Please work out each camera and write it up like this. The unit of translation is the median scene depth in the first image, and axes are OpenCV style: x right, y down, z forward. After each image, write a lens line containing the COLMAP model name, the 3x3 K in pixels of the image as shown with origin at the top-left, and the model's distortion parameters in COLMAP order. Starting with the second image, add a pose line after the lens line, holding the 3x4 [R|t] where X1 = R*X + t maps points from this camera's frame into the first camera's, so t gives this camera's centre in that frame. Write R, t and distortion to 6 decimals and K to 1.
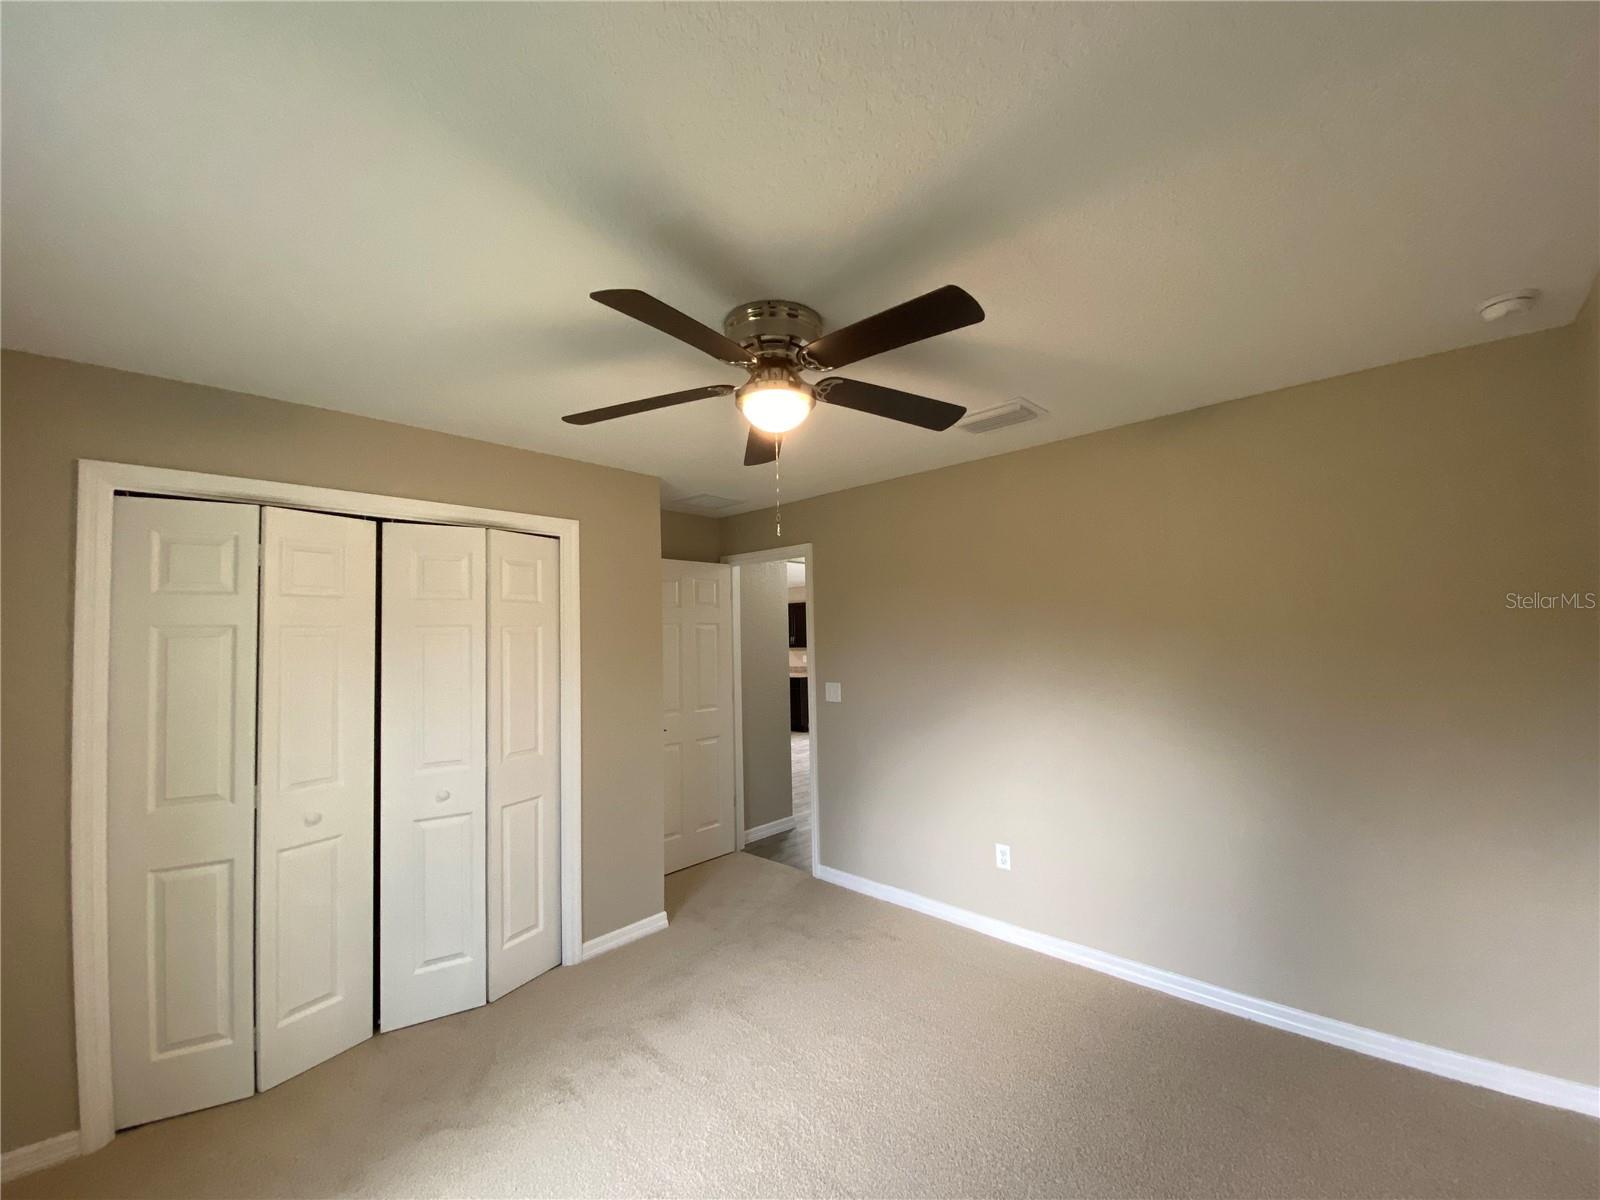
lens RADIAL K [[649.0, 0, 801.5], [0, 649.0, 609.9], [0, 0, 1]] dist [0.011263, -0.014959]
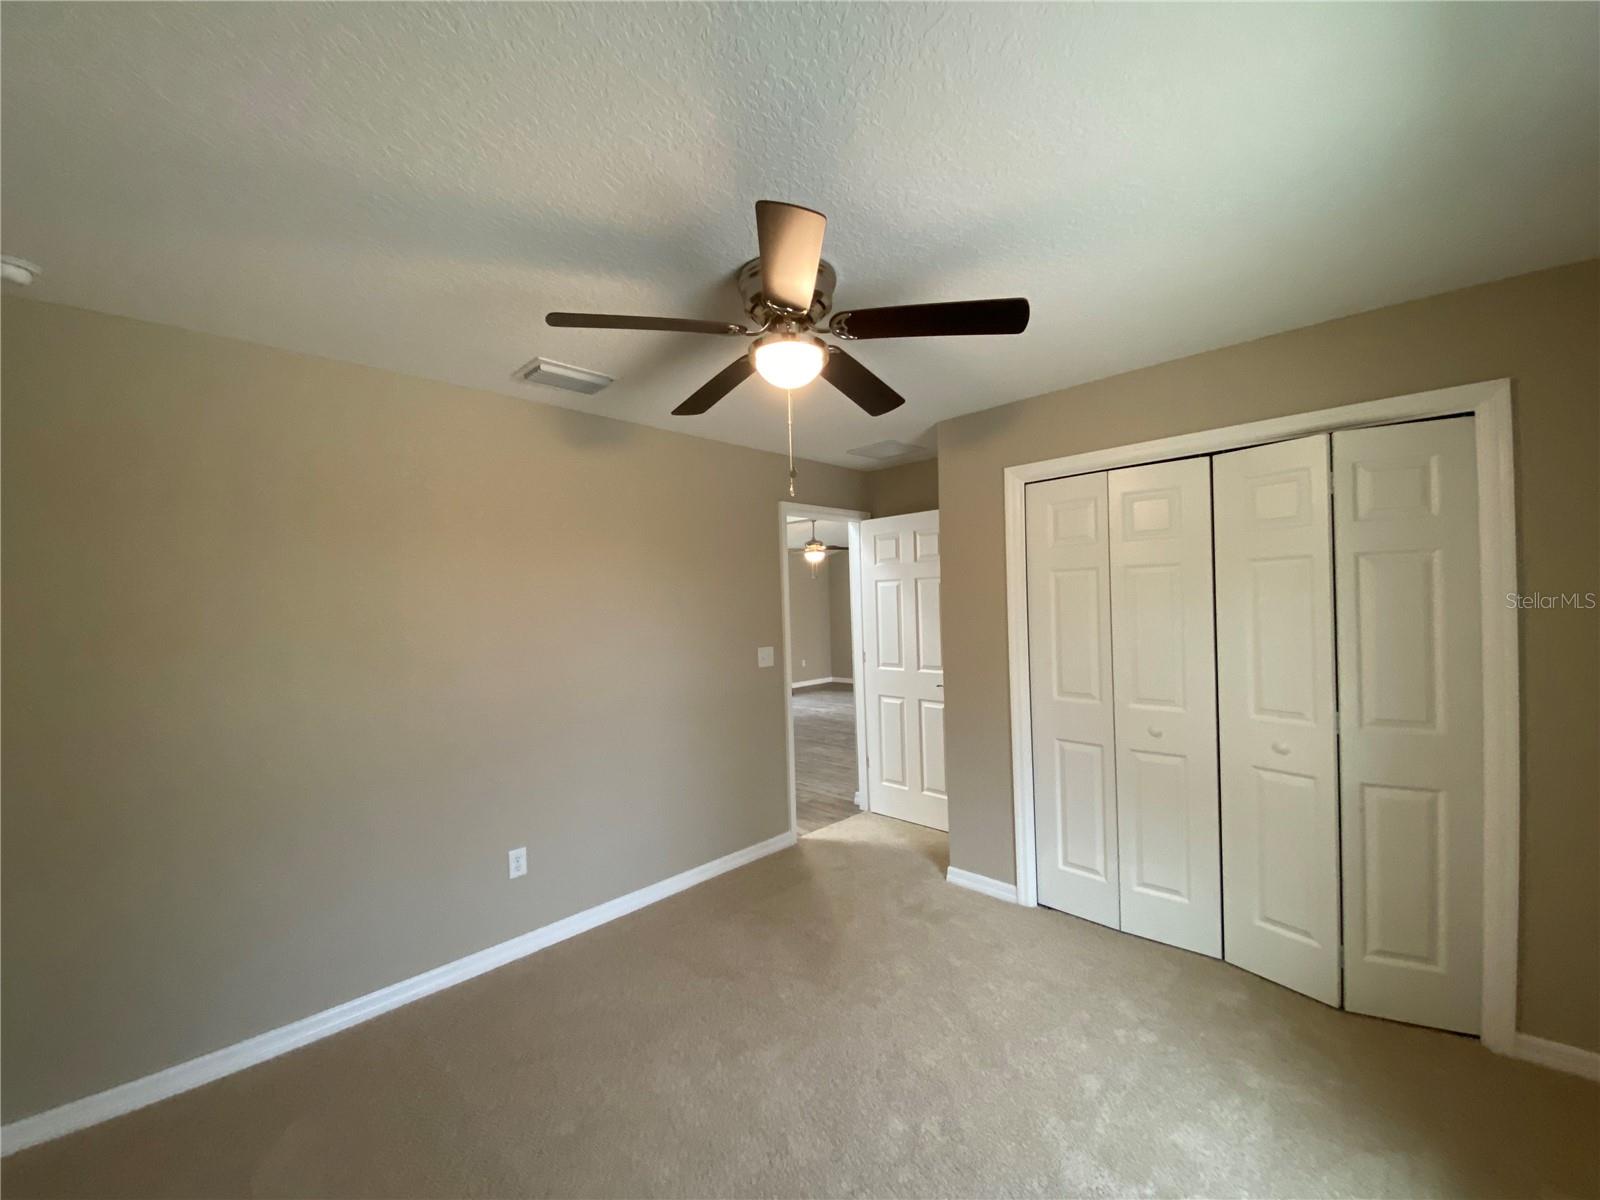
lens RADIAL K [[649.0, 0, 800.7], [0, 649.0, 599.9], [0, 0, 1]] dist [0.011263, -0.014959]
pose [[-0.031691, 0.024868, -0.999188, 0.341015], [0.082910, 0.996310, 0.022167, 0.007488], [0.996053, -0.082141, -0.033636, 0.370971]]
